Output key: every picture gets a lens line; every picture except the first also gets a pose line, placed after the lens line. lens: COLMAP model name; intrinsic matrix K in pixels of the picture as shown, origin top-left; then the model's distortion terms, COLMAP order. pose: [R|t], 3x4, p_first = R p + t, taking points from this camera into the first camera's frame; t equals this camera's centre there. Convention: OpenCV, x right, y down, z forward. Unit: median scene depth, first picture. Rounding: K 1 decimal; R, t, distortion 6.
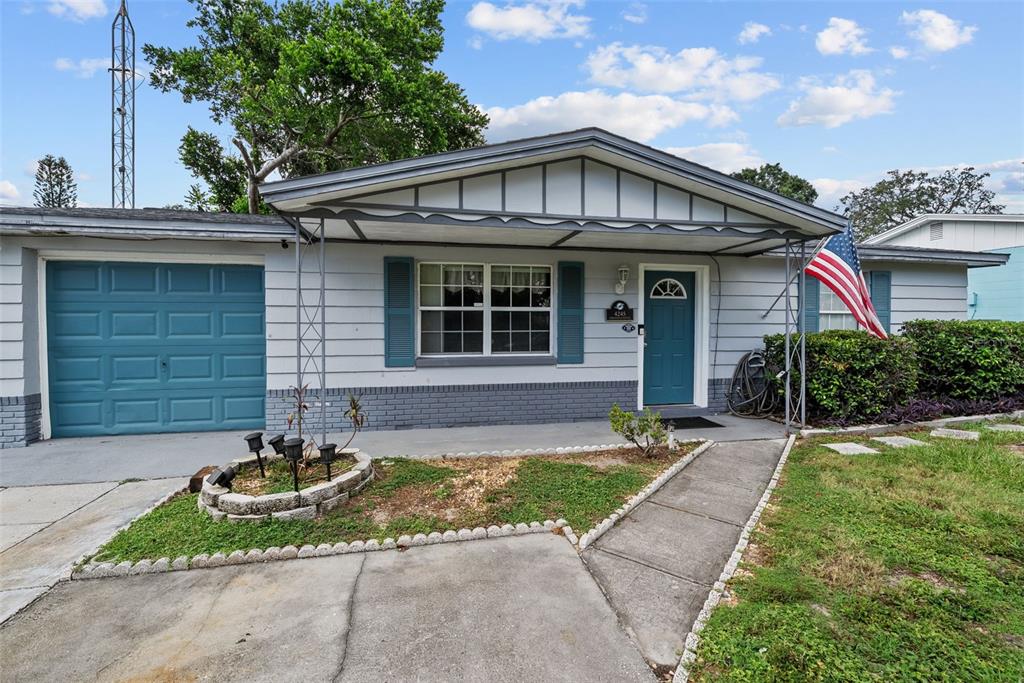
lens RADIAL K [[427.4, 0, 515.5], [0, 427.4, 337.3], [0, 0, 1]] dist [-0.000191, 0.000004]
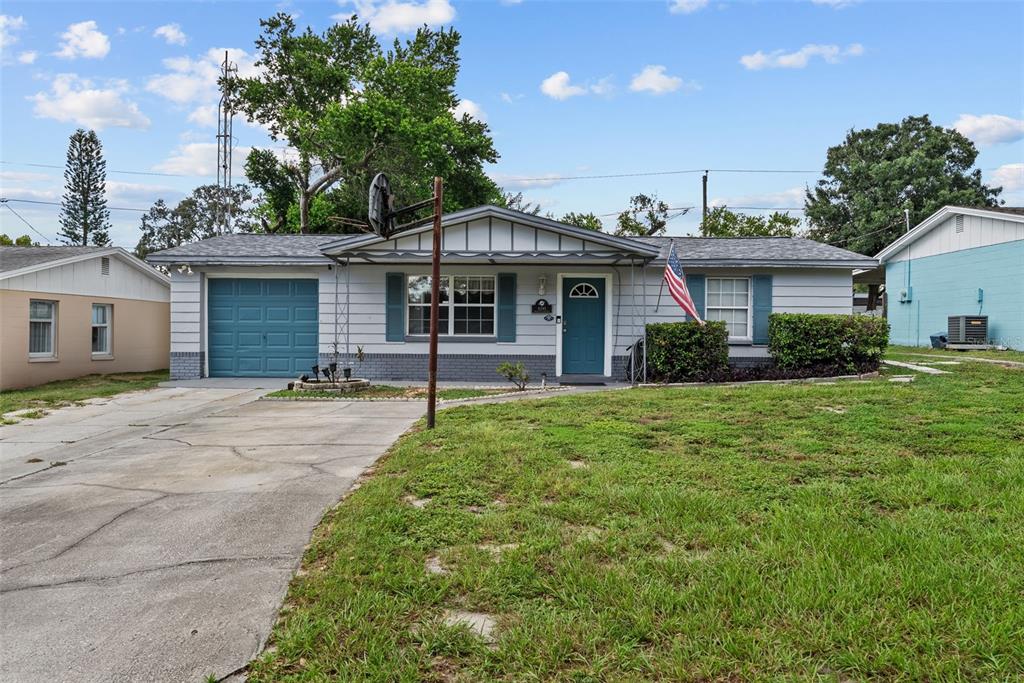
lens RADIAL K [[617.1, 0, 512.5], [0, 617.1, 344.7], [0, 0, 1]] dist [0.001425, -0.000727]
pose [[0.979729, 0.012228, -0.199955, 0.571815], [-0.013031, 0.999911, -0.002697, 0.075617], [0.199904, 0.005248, 0.979801, -1.079378]]
